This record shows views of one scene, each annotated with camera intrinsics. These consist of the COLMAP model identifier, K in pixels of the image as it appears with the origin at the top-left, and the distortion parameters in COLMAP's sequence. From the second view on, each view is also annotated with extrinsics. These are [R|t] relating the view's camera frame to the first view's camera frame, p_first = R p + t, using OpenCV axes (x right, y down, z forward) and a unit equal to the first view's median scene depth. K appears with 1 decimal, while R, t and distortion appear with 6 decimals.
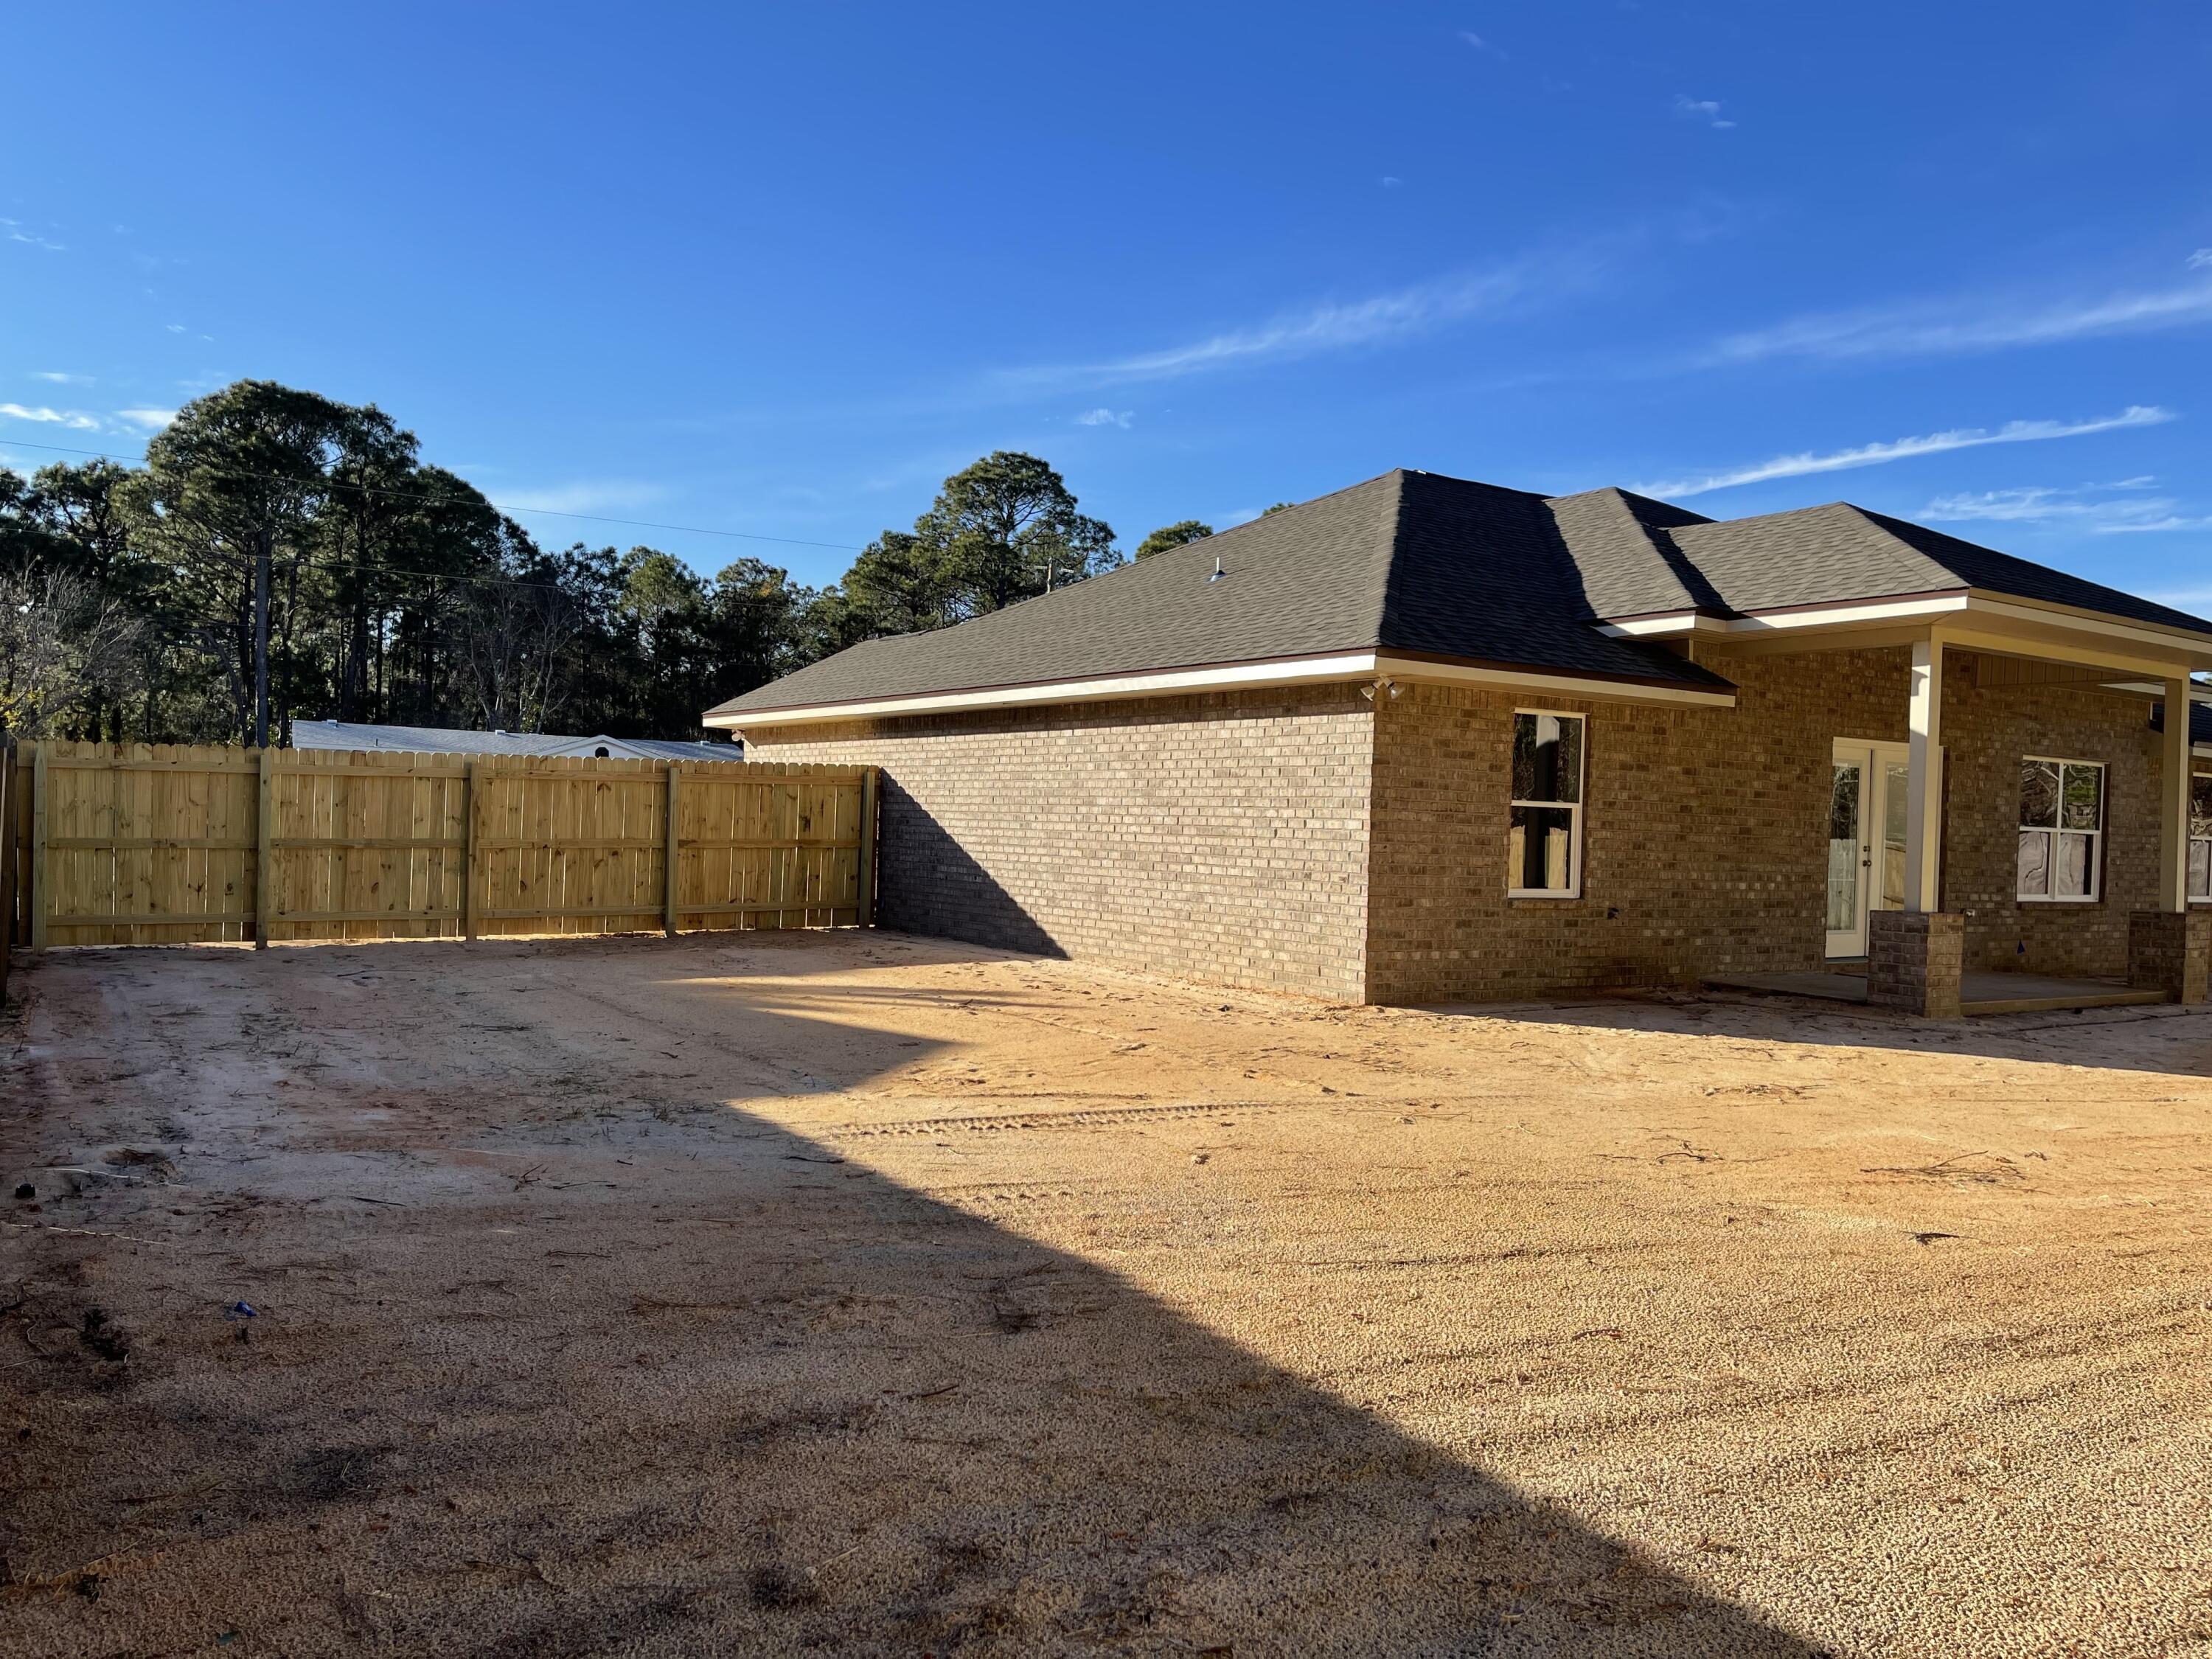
lens RADIAL K [[1667.5, 0, 1075.5], [0, 1667.5, 816.4], [0, 0, 1]] dist [0.068319, -0.070167]
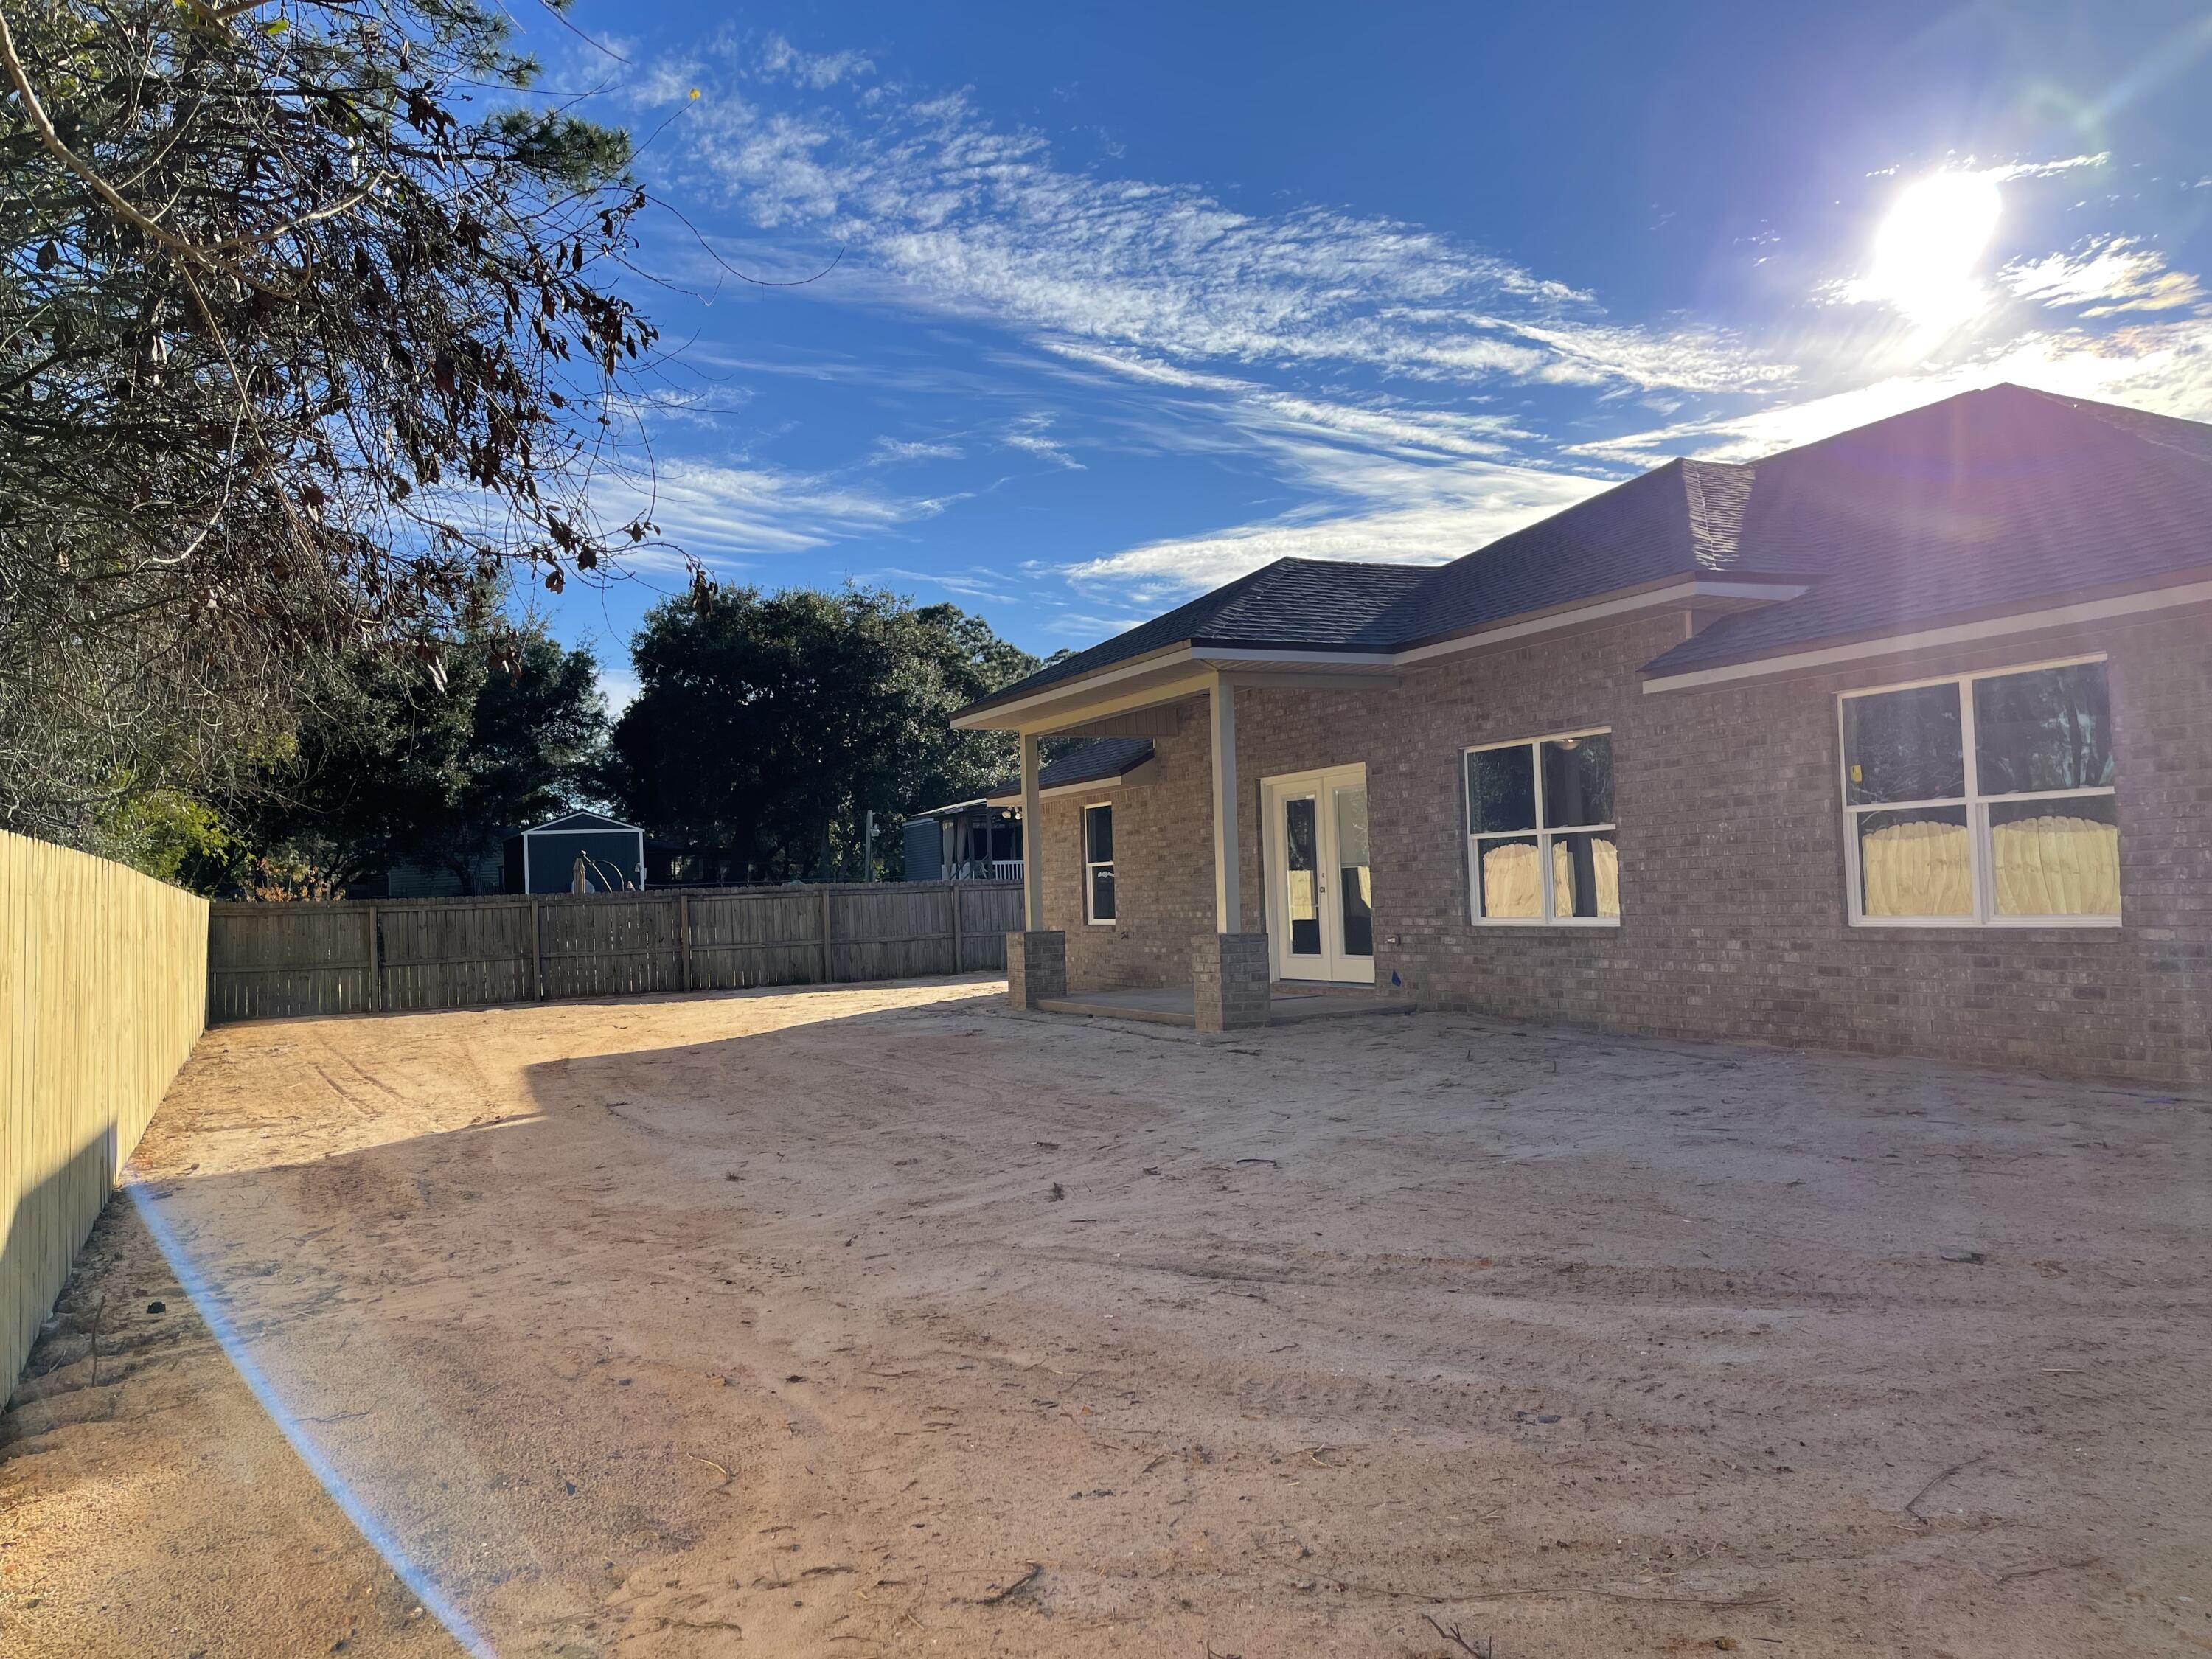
lens RADIAL K [[1667.5, 0, 1112.3], [0, 1667.5, 835.4], [0, 0, 1]] dist [0.068319, -0.070167]
pose [[-0.130207, -0.059468, -0.989702, 1.406472], [0.044169, 0.996861, -0.065710, 0.052673], [0.990503, -0.052270, -0.127171, 0.944830]]
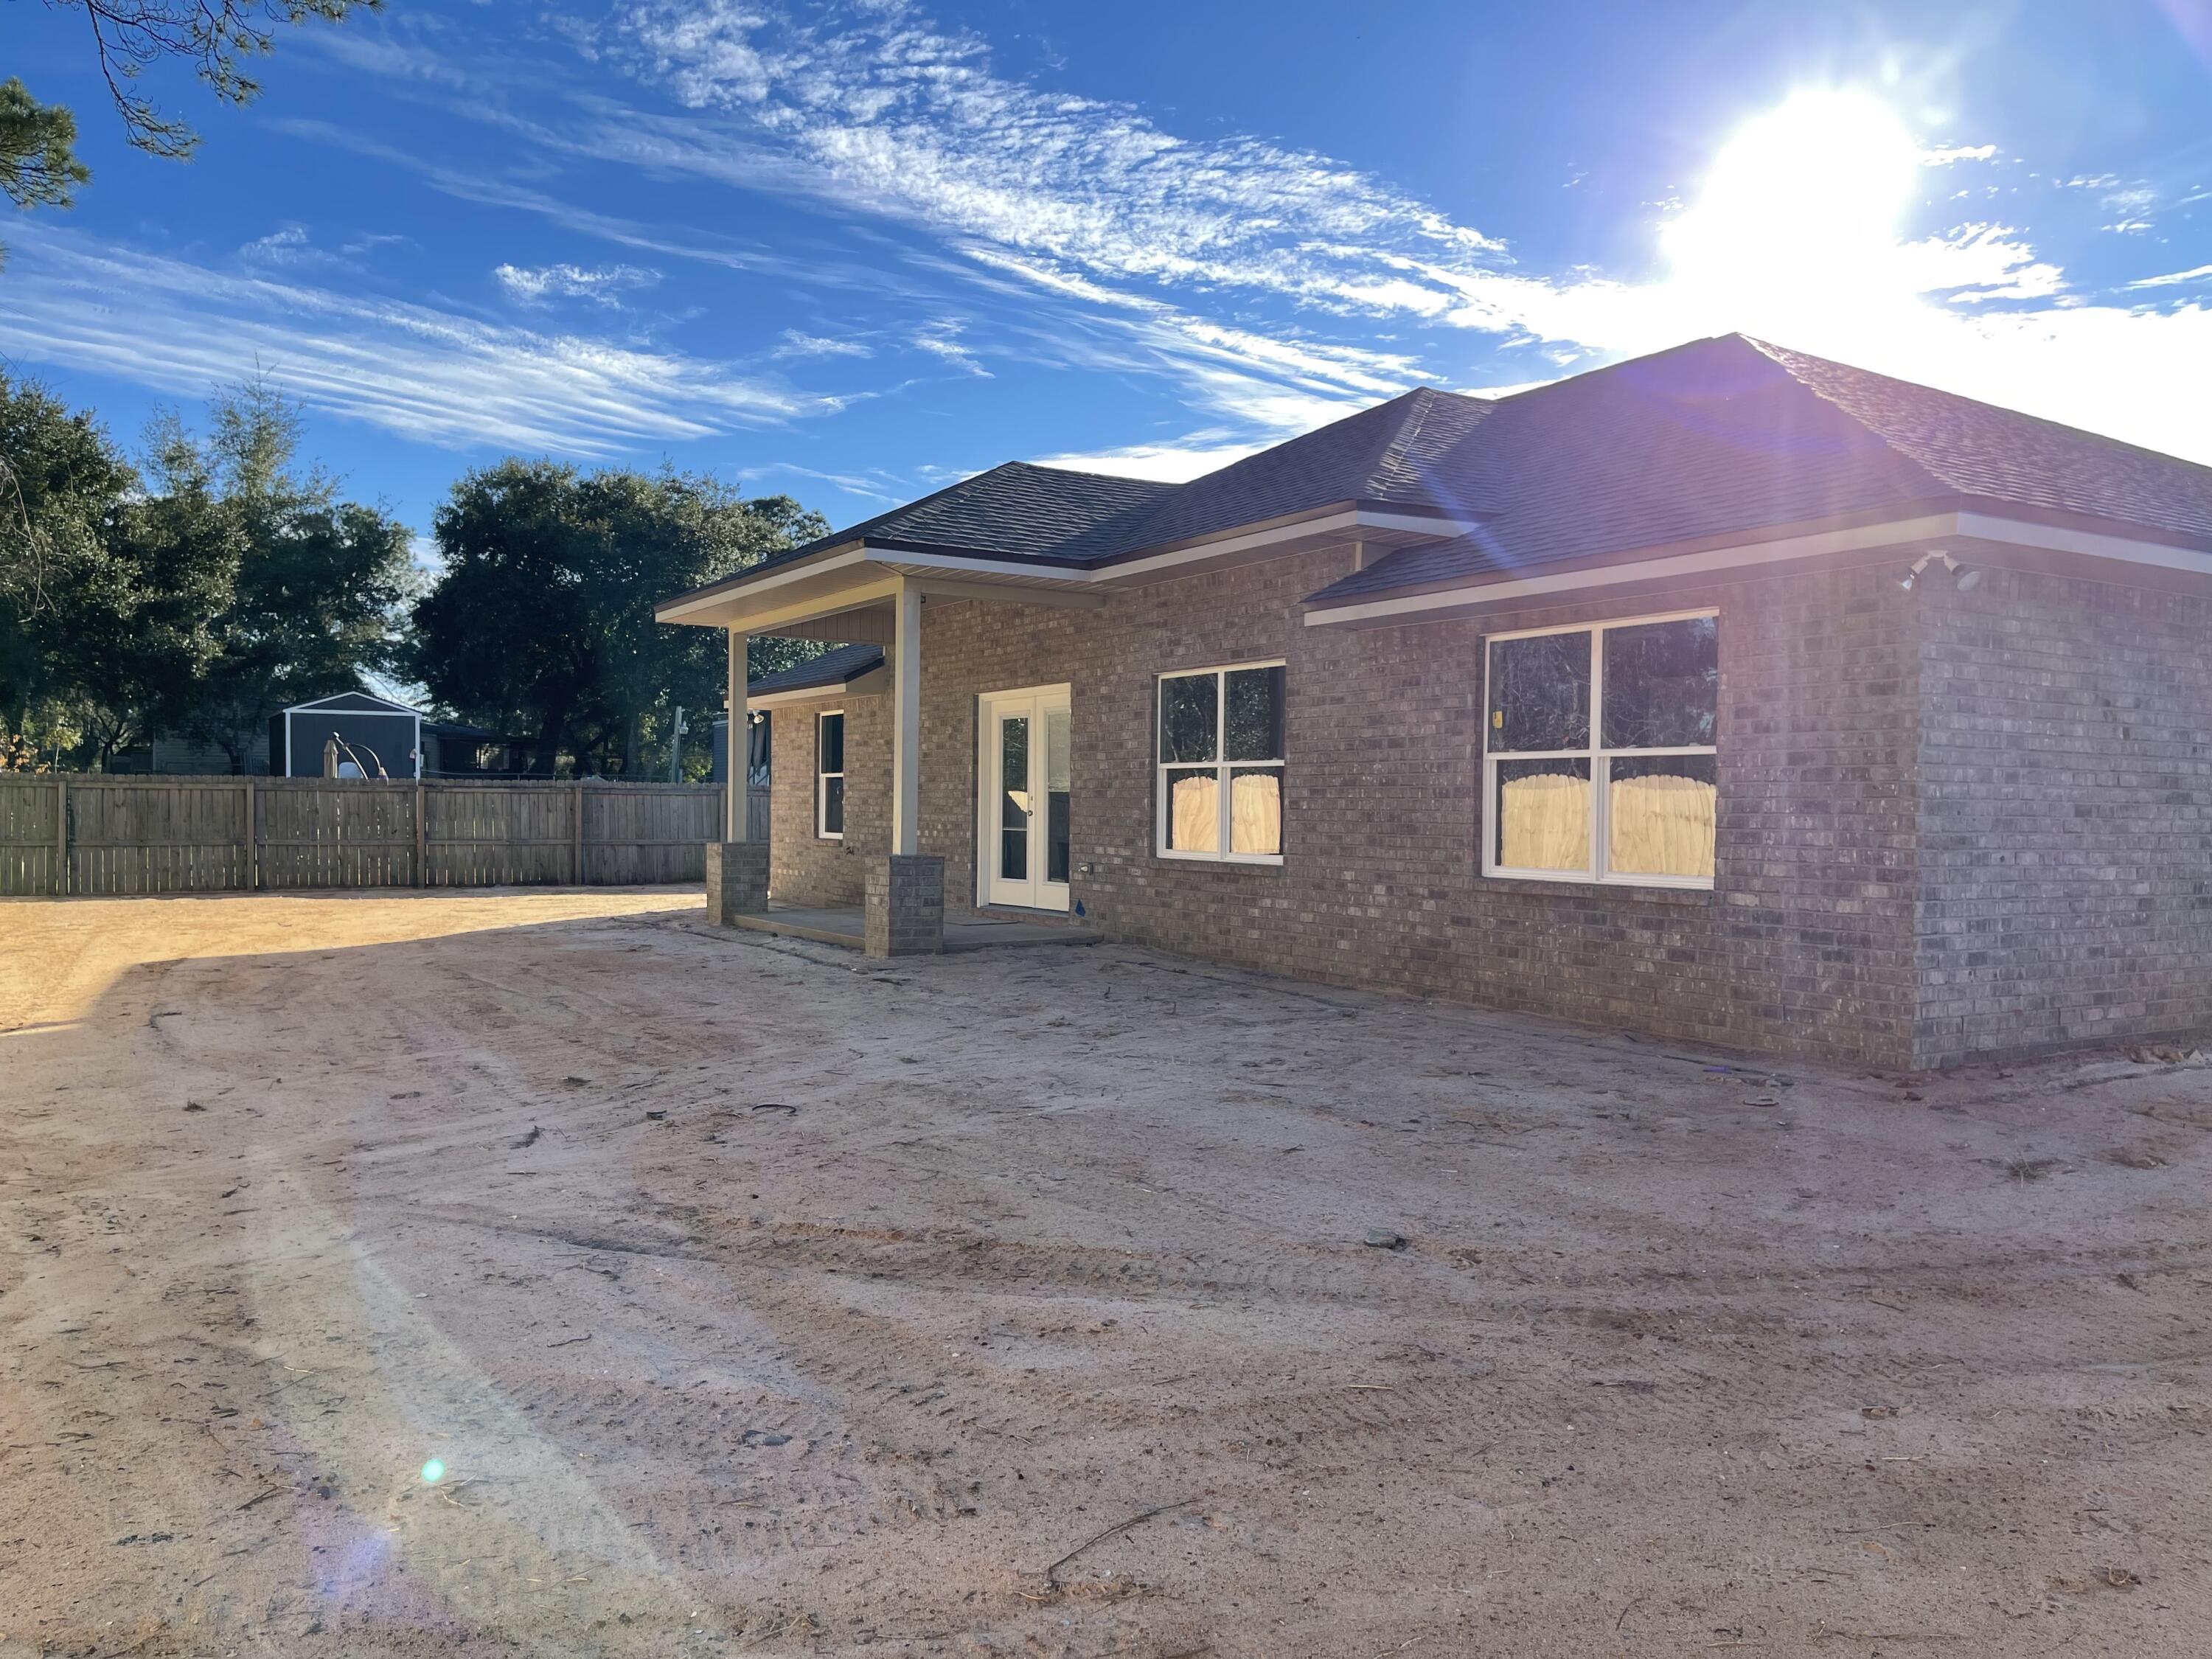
lens RADIAL K [[1667.5, 0, 1155.3], [0, 1667.5, 796.0], [0, 0, 1]] dist [0.068319, -0.070167]
pose [[-0.030742, -0.037455, -0.998825, 1.356706], [-0.001409, 0.999298, -0.037429, 0.051088], [0.999526, 0.000256, -0.030773, 1.037287]]
